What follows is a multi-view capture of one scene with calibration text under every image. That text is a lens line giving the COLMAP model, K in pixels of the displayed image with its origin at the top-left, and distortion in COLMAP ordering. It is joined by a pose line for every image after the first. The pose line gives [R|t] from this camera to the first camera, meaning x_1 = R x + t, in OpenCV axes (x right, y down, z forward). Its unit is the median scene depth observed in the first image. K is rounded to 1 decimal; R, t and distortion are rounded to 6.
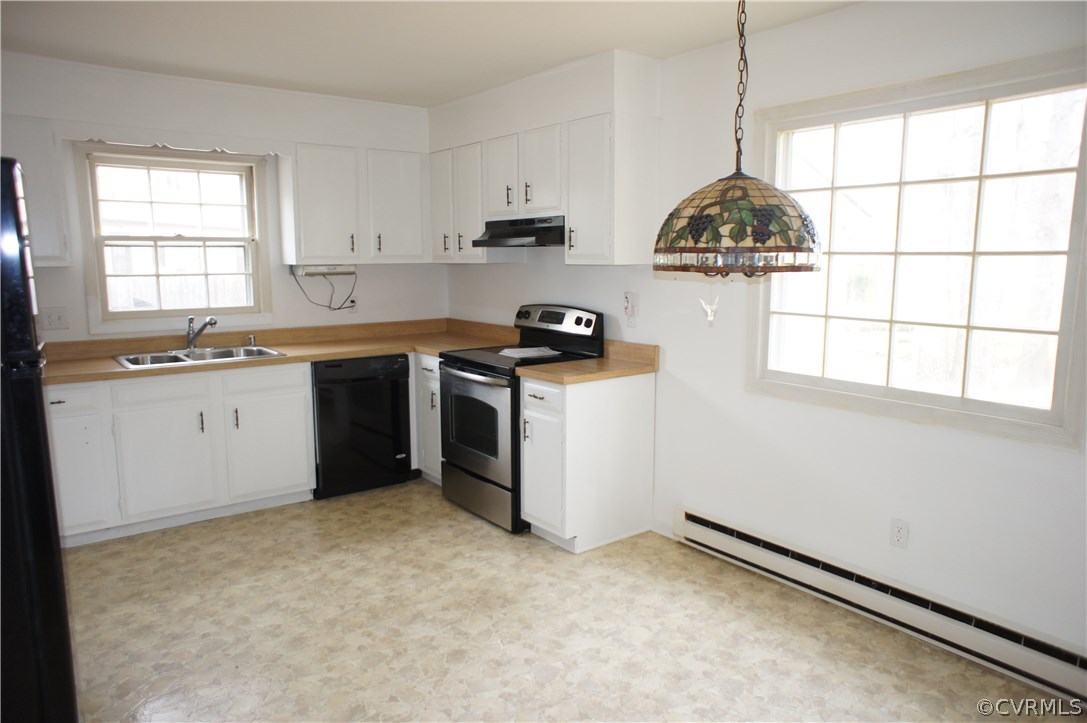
lens RADIAL K [[735.7, 0, 539.9], [0, 735.7, 358.3], [0, 0, 1]] dist [-0.041612, 0.041327]
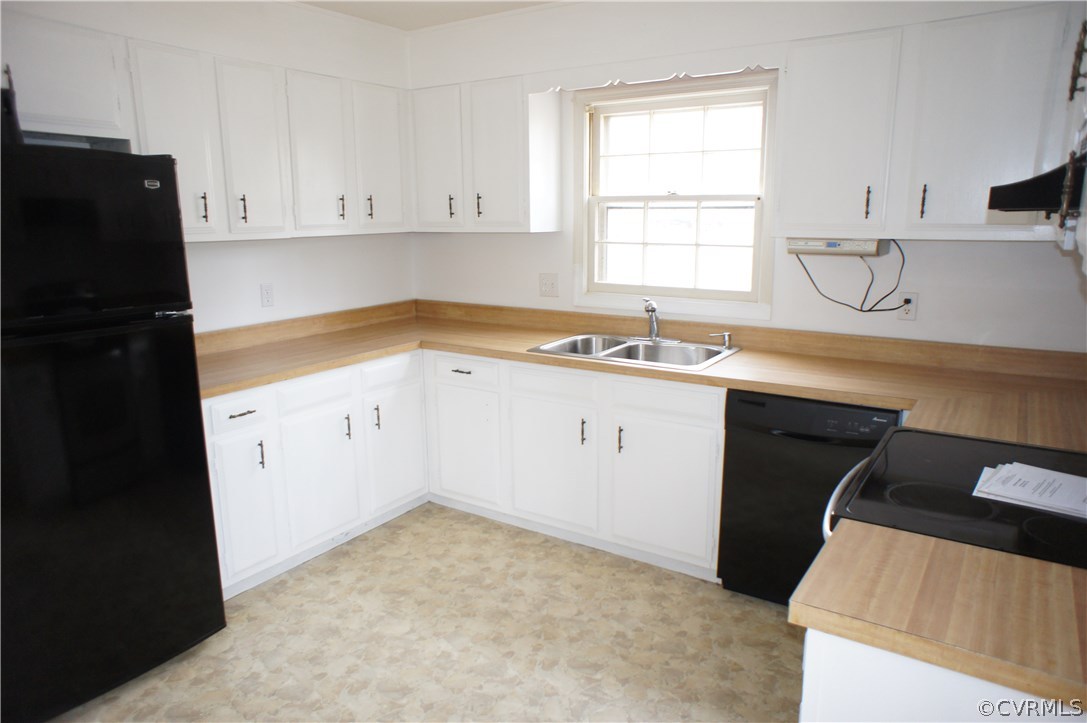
lens RADIAL K [[735.7, 0, 544.6], [0, 735.7, 369.0], [0, 0, 1]] dist [-0.041612, 0.041327]
pose [[0.343534, 0.194228, -0.918836, 0.326220], [-0.134591, 0.978463, 0.156511, -0.130335], [0.929446, 0.069900, 0.362276, 0.878753]]
